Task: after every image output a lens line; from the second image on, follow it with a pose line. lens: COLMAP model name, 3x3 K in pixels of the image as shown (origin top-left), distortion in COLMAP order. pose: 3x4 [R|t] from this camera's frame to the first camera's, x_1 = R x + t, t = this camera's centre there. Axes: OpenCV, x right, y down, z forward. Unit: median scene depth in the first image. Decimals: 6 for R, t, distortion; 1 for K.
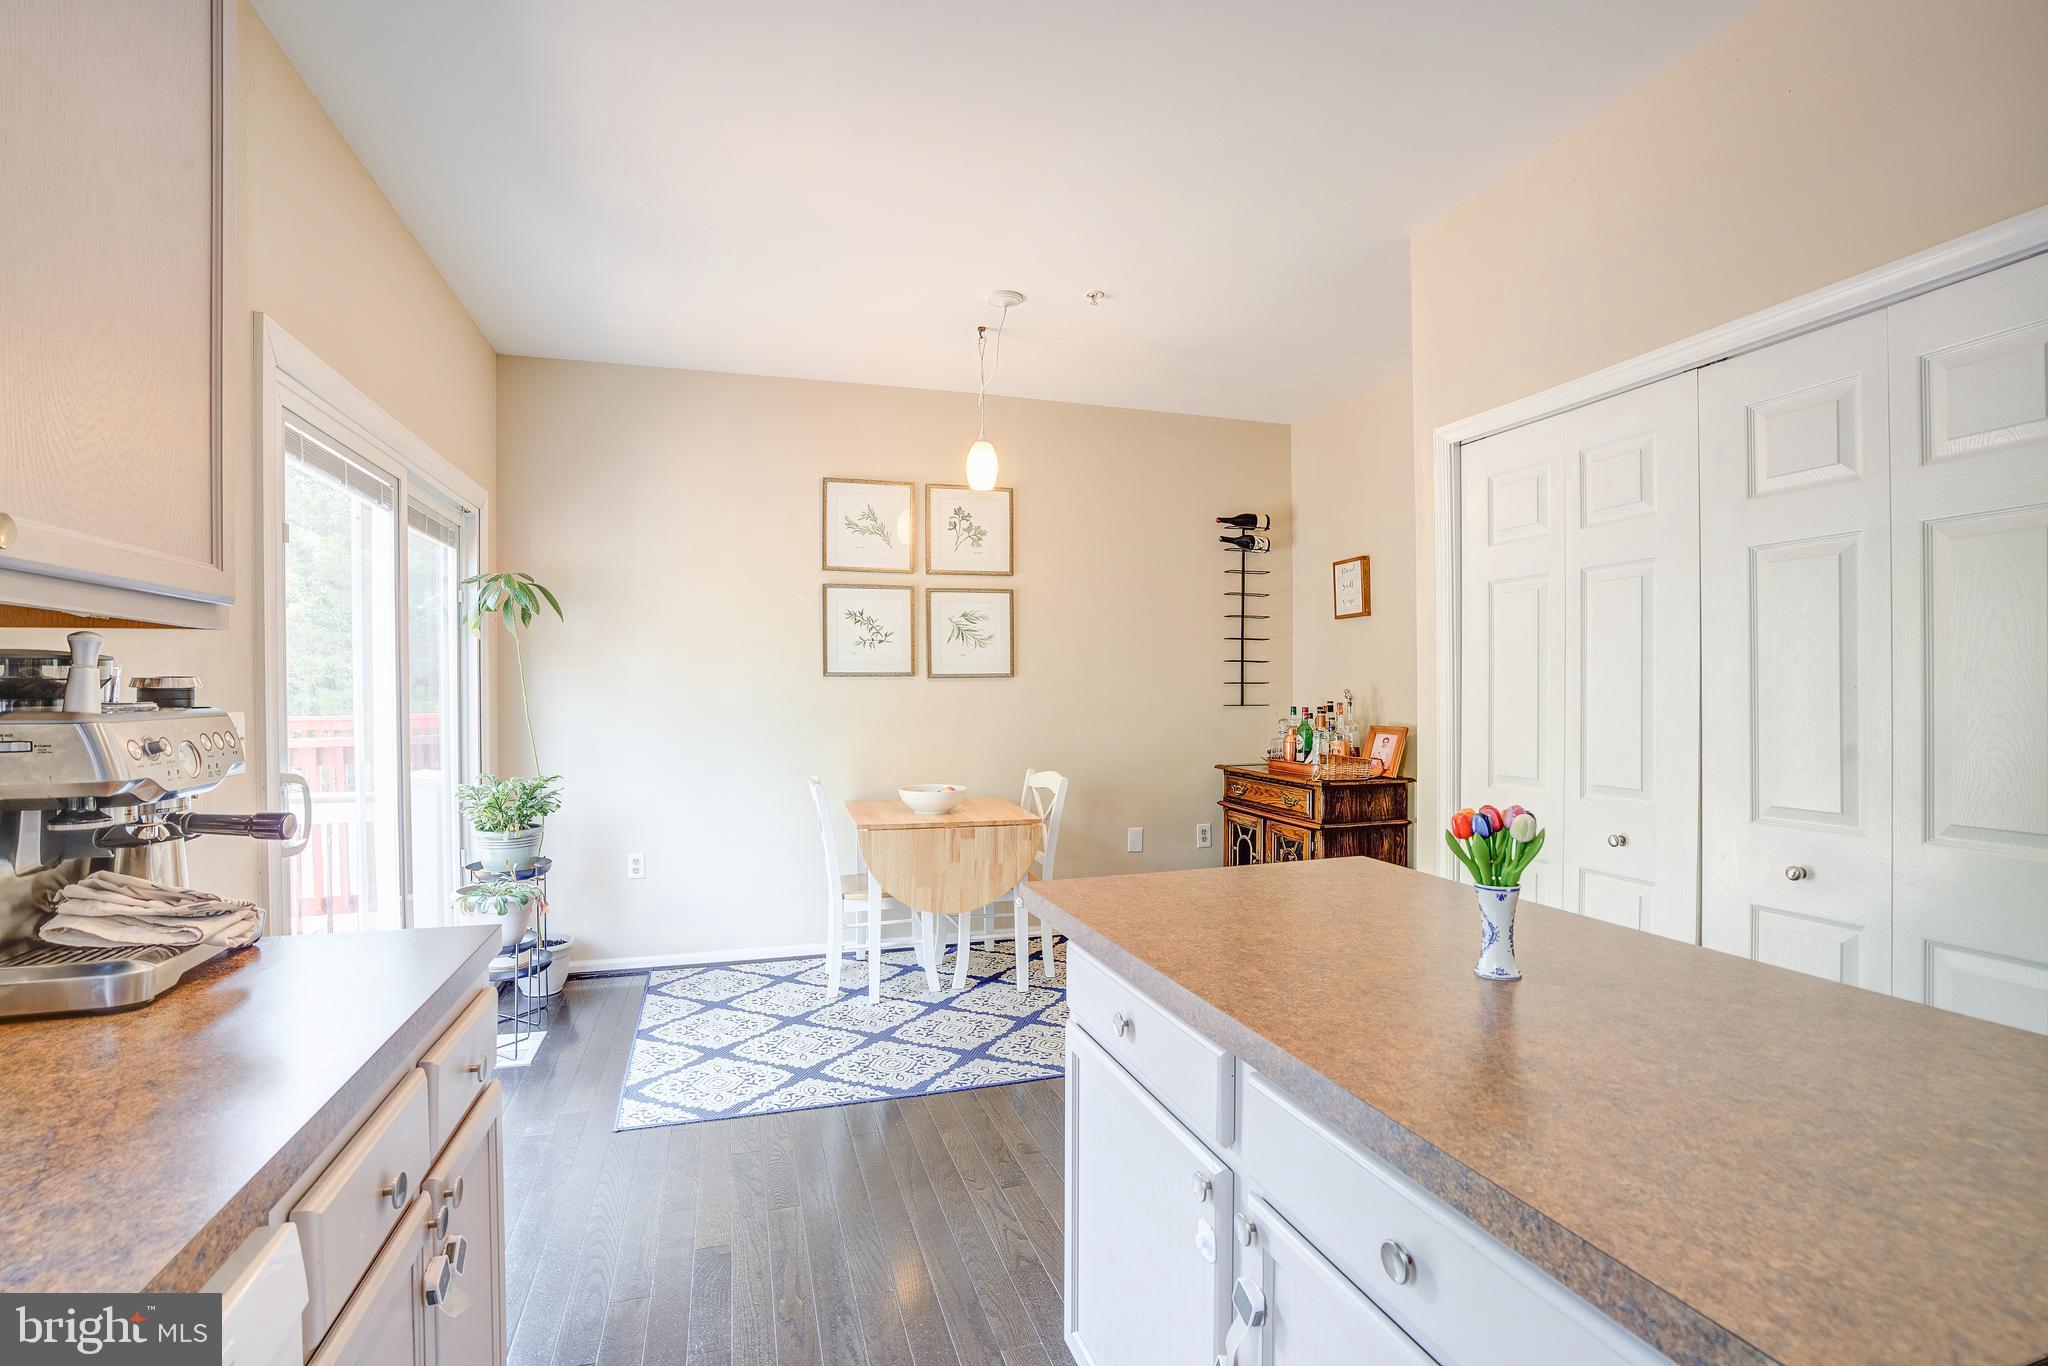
lens RADIAL K [[941.3, 0, 1024.4], [0, 941.3, 688.6], [0, 0, 1]] dist [-0.043743, 0.007963]
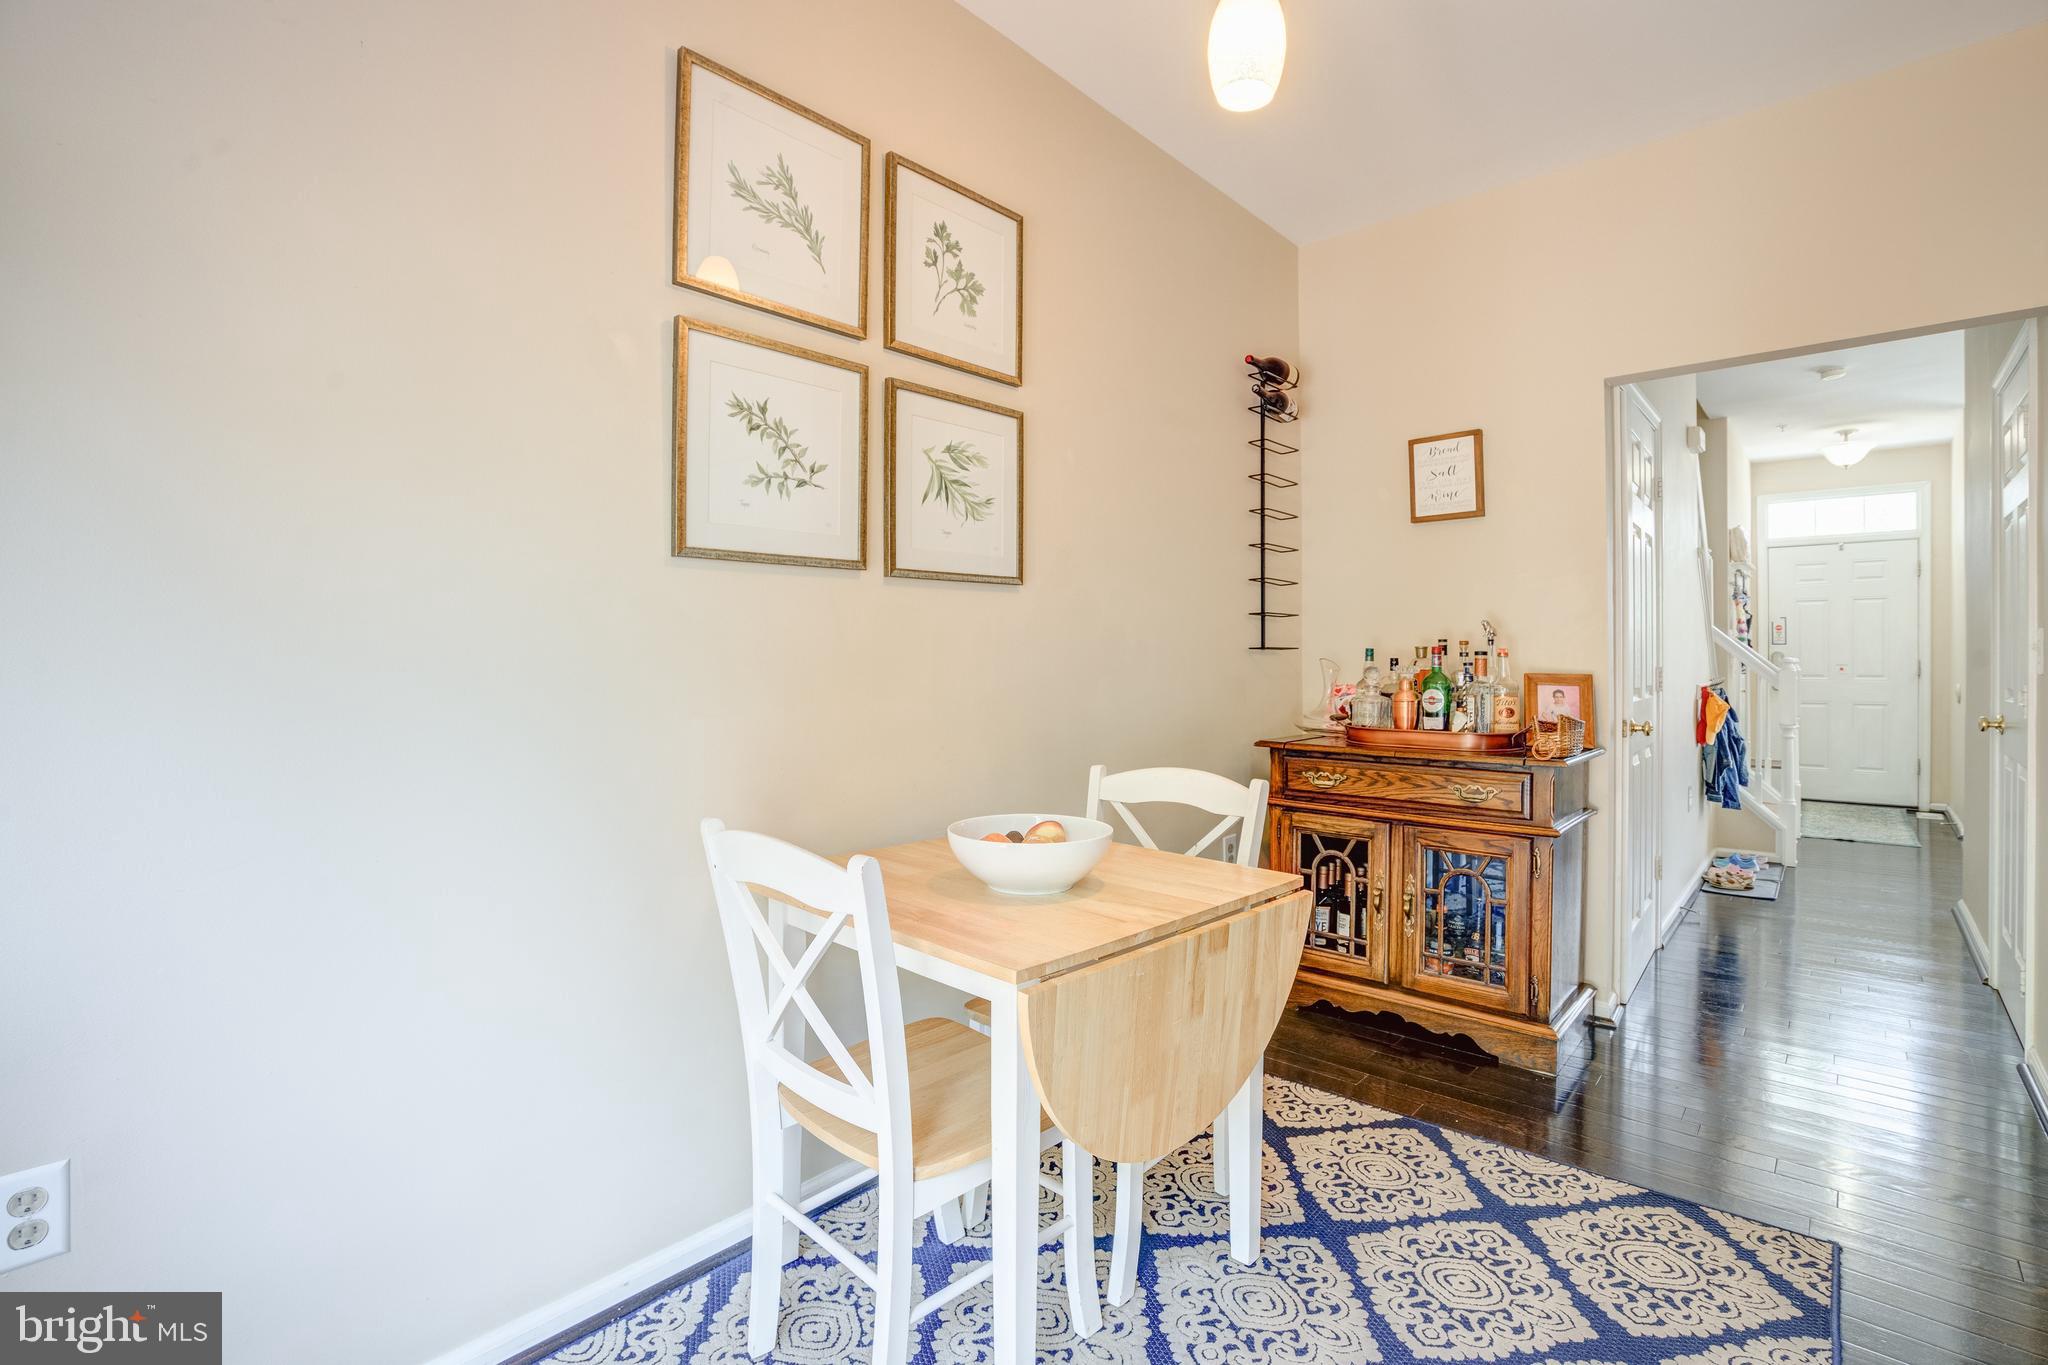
lens RADIAL K [[941.3, 0, 1014.7], [0, 941.3, 652.8], [0, 0, 1]] dist [-0.043743, 0.007963]
pose [[0.859425, 0.005620, 0.511231, -0.282166], [-0.001941, 0.999968, -0.007731, 0.029098], [-0.511258, 0.005652, 0.859408, 0.580627]]
